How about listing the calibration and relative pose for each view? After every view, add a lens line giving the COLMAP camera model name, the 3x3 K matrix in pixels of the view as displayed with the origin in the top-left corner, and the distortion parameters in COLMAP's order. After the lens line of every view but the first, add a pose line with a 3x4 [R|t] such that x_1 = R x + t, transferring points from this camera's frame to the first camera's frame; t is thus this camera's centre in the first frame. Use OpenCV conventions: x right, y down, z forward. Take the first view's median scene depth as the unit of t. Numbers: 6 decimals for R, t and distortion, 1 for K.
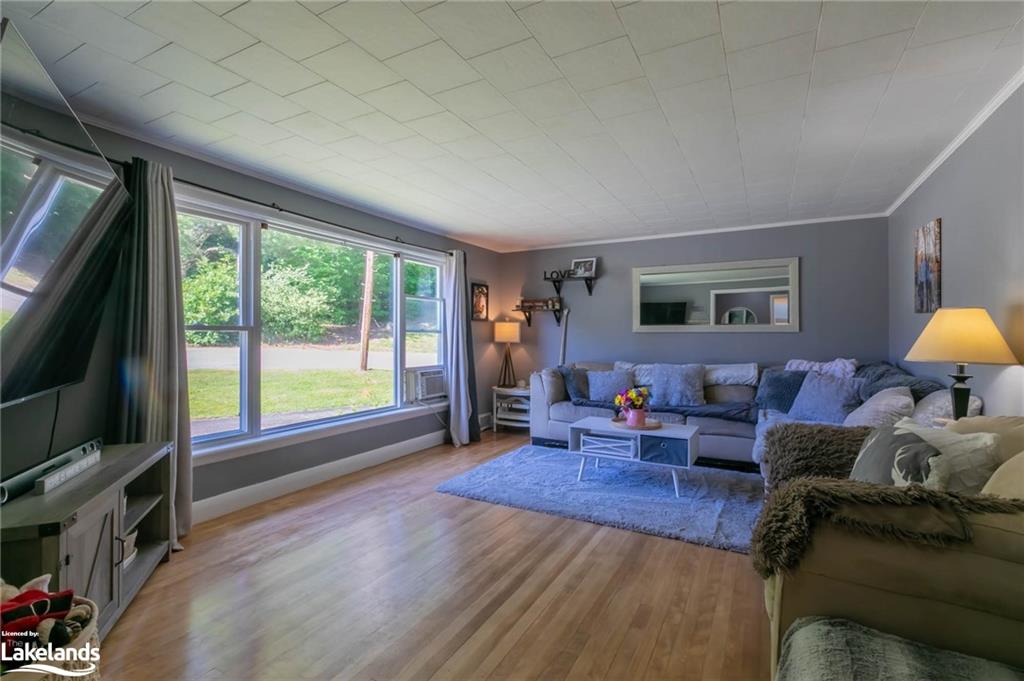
lens RADIAL K [[466.6, 0, 508.4], [0, 466.6, 332.3], [0, 0, 1]] dist [-0.000607, 0.000235]
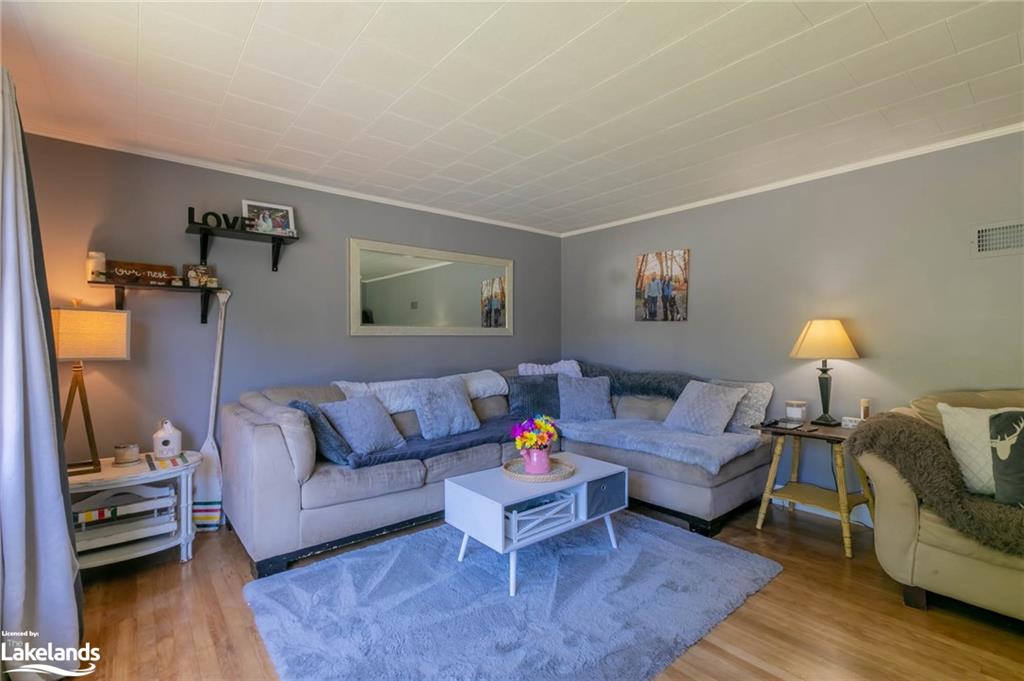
lens RADIAL K [[465.9, 0, 533.4], [0, 465.9, 336.9], [0, 0, 1]] dist [0.000014, -0.000017]
pose [[0.363591, -0.000711, 0.931558, -0.294817], [-0.003436, 0.999992, 0.002104, -0.000160], [-0.931552, -0.003966, 0.363586, 0.610408]]
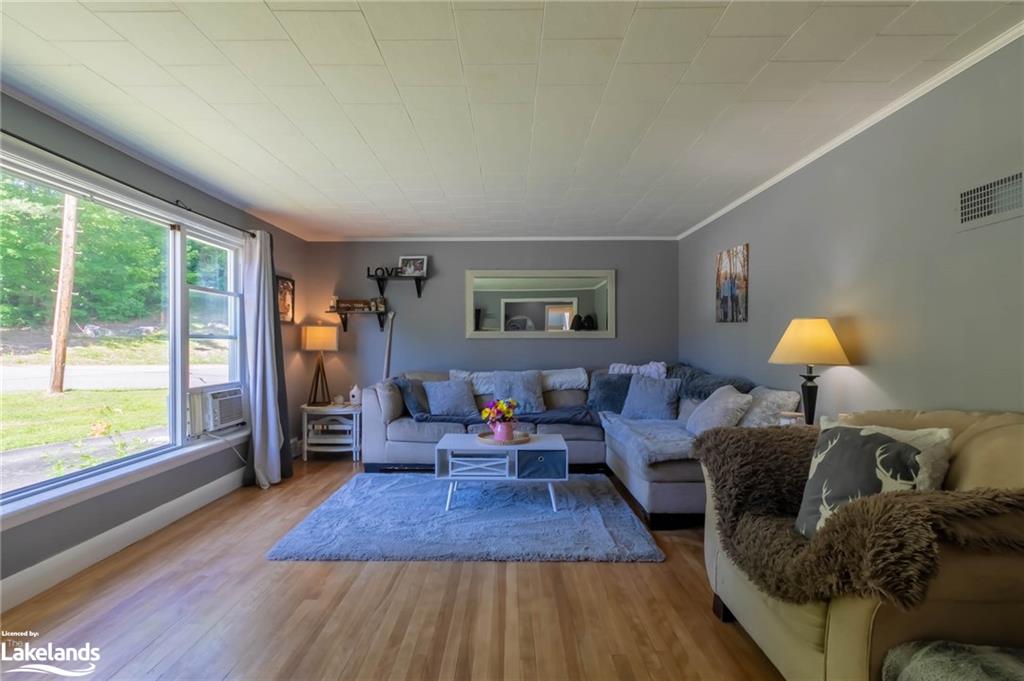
lens RADIAL K [[472.0, 0, 504.7], [0, 472.0, 341.1], [0, 0, 1]] dist [0.000183, 0.000151]
pose [[0.884542, -0.001732, 0.466456, -0.128033], [-0.000878, 0.999985, 0.005378, 0.000154], [-0.466459, -0.005167, 0.884528, 0.141697]]
